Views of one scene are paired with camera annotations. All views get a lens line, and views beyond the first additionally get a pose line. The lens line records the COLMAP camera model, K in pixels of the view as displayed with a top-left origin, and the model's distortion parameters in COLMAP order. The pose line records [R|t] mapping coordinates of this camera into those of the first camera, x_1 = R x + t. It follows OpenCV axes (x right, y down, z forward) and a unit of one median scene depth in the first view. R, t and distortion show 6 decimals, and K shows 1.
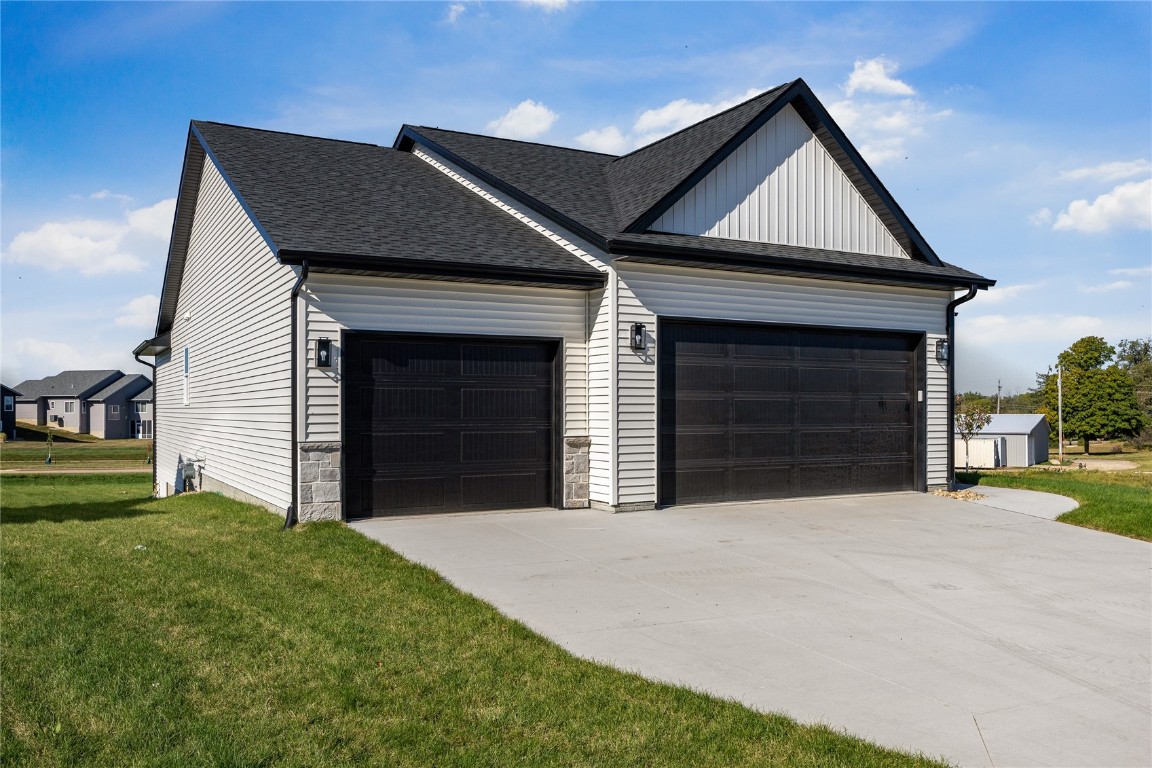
lens RADIAL K [[918.0, 0, 576.0], [0, 918.0, 384.0], [0, 0, 1]] dist [-0.006982, -0.001036]
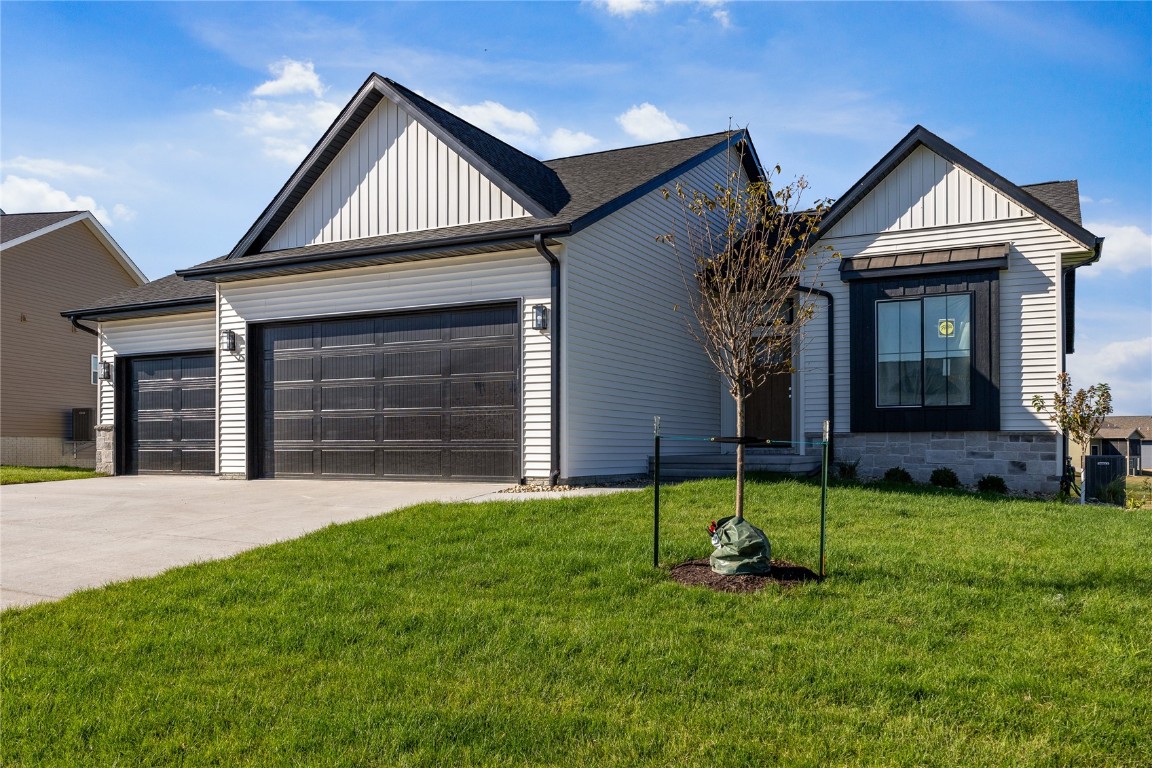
lens RADIAL K [[946.5, 0, 575.3], [0, 946.5, 403.6], [0, 0, 1]] dist [0.000842, 0.000736]
pose [[0.555285, -0.038909, -0.830749, 1.380290], [0.024090, 0.999238, -0.030699, 0.084425], [0.831311, -0.002967, 0.555800, 0.662433]]
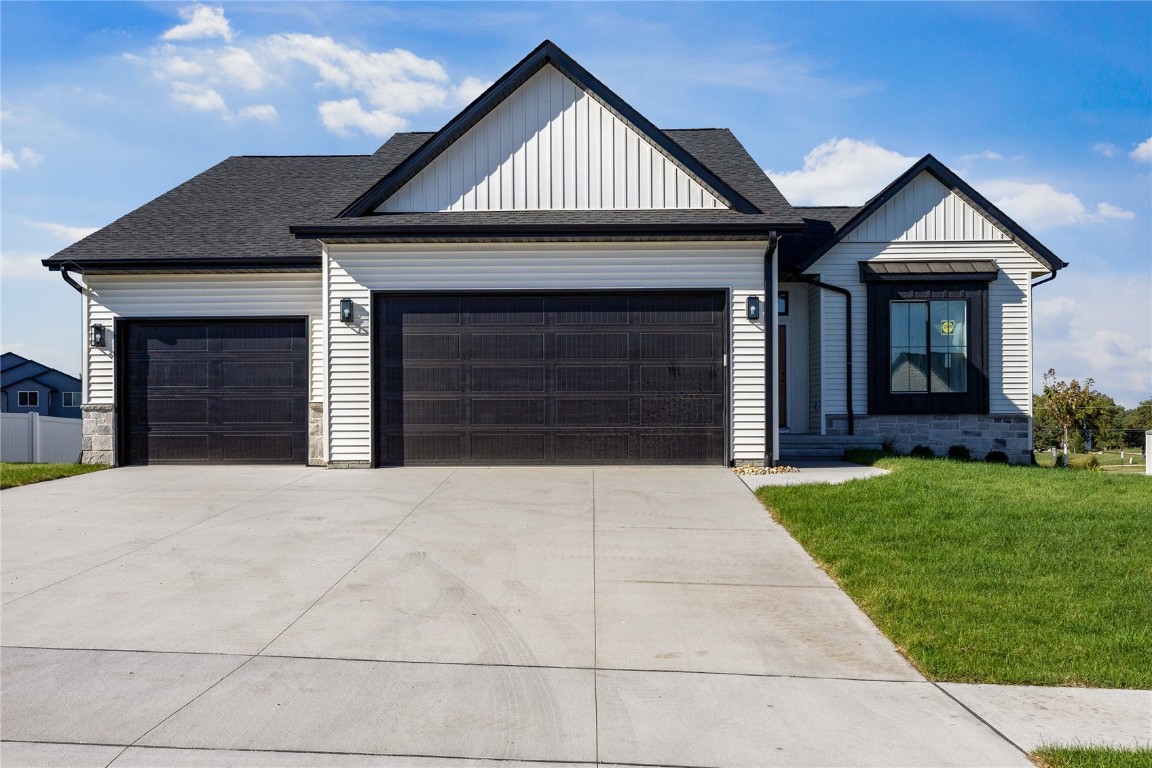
lens RADIAL K [[1014.1, 0, 576.0], [0, 1014.1, 384.0], [0, 0, 1]] dist [-0.002499, 0.000598]
pose [[0.865899, -0.020222, -0.499810, 0.899463], [0.017190, 0.999795, -0.010669, 0.053735], [0.499924, 0.000647, 0.866069, 0.079281]]
